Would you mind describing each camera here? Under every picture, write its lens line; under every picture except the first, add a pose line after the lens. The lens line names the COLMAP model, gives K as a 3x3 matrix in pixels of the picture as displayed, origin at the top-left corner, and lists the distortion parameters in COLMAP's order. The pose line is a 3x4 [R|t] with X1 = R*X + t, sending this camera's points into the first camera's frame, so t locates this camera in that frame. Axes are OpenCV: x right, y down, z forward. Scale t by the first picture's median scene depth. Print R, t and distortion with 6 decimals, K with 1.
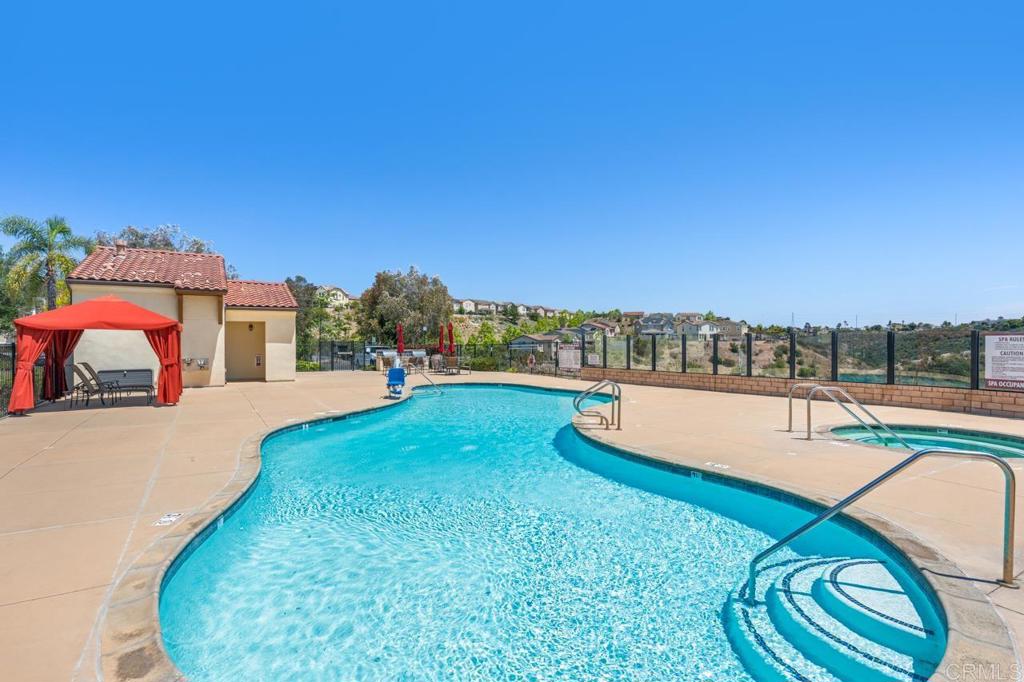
lens RADIAL K [[525.3, 0, 512.0], [0, 525.3, 341.0], [0, 0, 1]] dist [-0.000171, -0.000021]
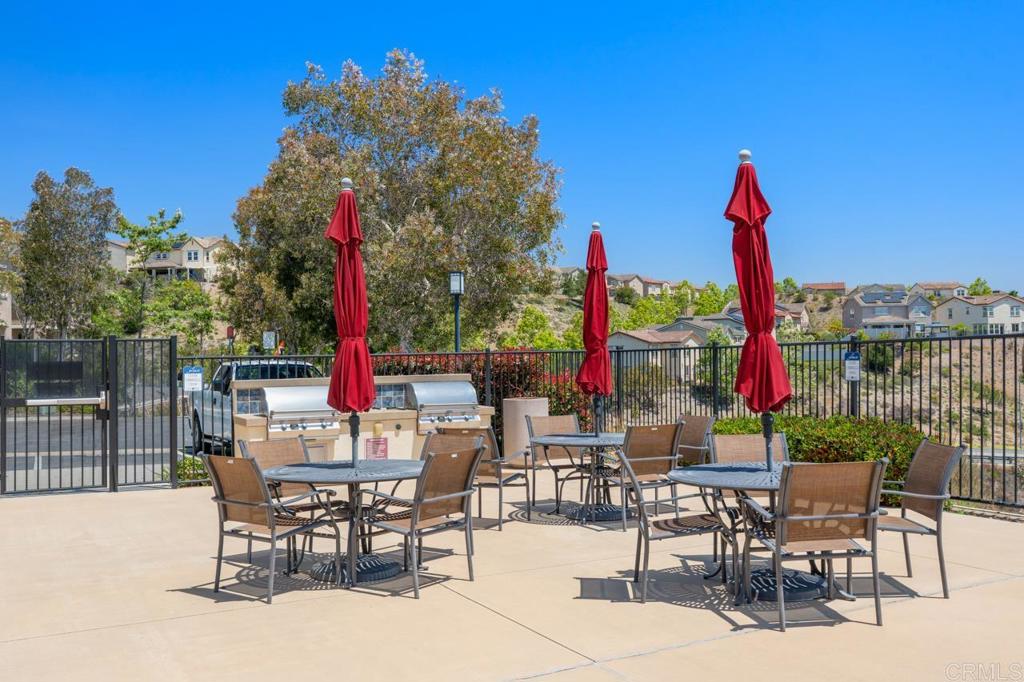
lens RADIAL K [[932.7, 0, 512.0], [0, 932.7, 341.0], [0, 0, 1]] dist [-0.006575, -0.002906]
pose [[0.998845, -0.015891, -0.045334, -0.032897], [0.015587, 0.999854, -0.007046, 0.001367], [0.045439, 0.006331, 0.998947, 0.156111]]
